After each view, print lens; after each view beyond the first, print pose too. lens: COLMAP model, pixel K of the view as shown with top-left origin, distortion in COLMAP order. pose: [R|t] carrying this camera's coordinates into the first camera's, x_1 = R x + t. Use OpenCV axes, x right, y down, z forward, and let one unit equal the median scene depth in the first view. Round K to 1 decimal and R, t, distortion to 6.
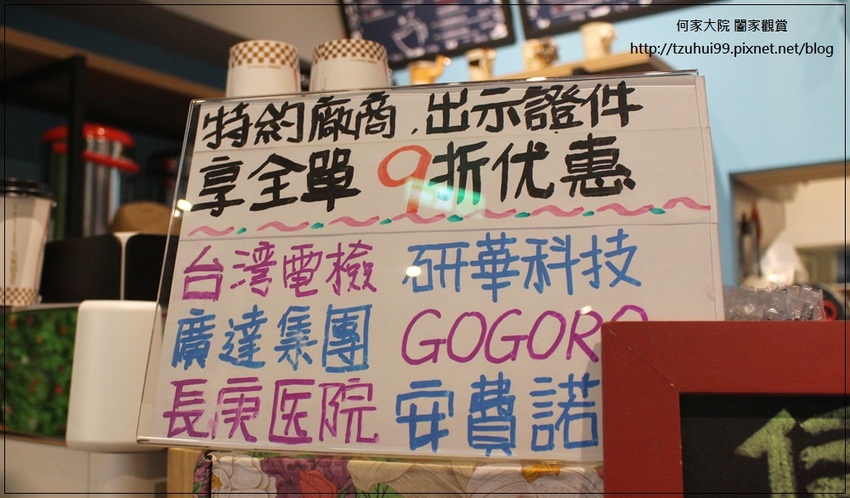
lens RADIAL K [[730.9, 0, 425.2], [0, 730.9, 278.1], [0, 0, 1]] dist [-0.110705, 0.001878]
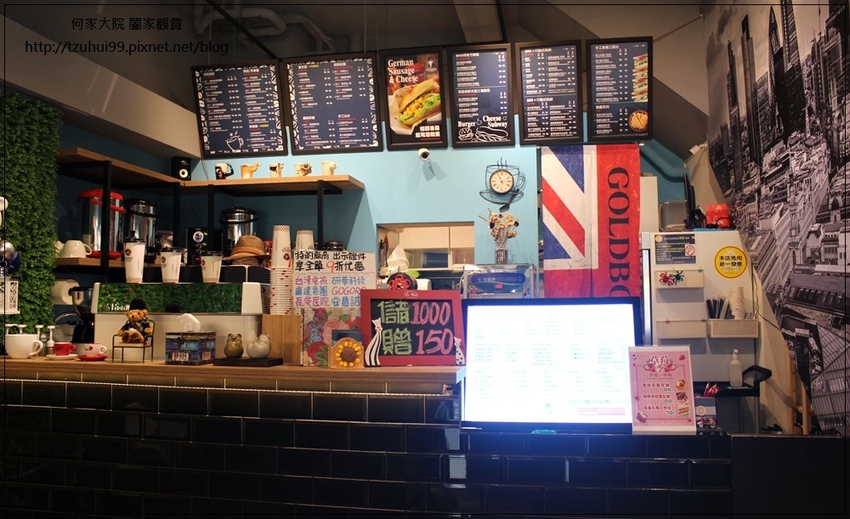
lens RADIAL K [[729.0, 0, 425.0], [0, 729.0, 259.5], [0, 0, 1]] dist [-0.065221, 0.002601]
pose [[0.887653, 0.026396, 0.459756, -2.154470], [-0.044740, 0.998576, 0.029048, -0.403990], [-0.458335, -0.046354, 0.887570, -4.883693]]
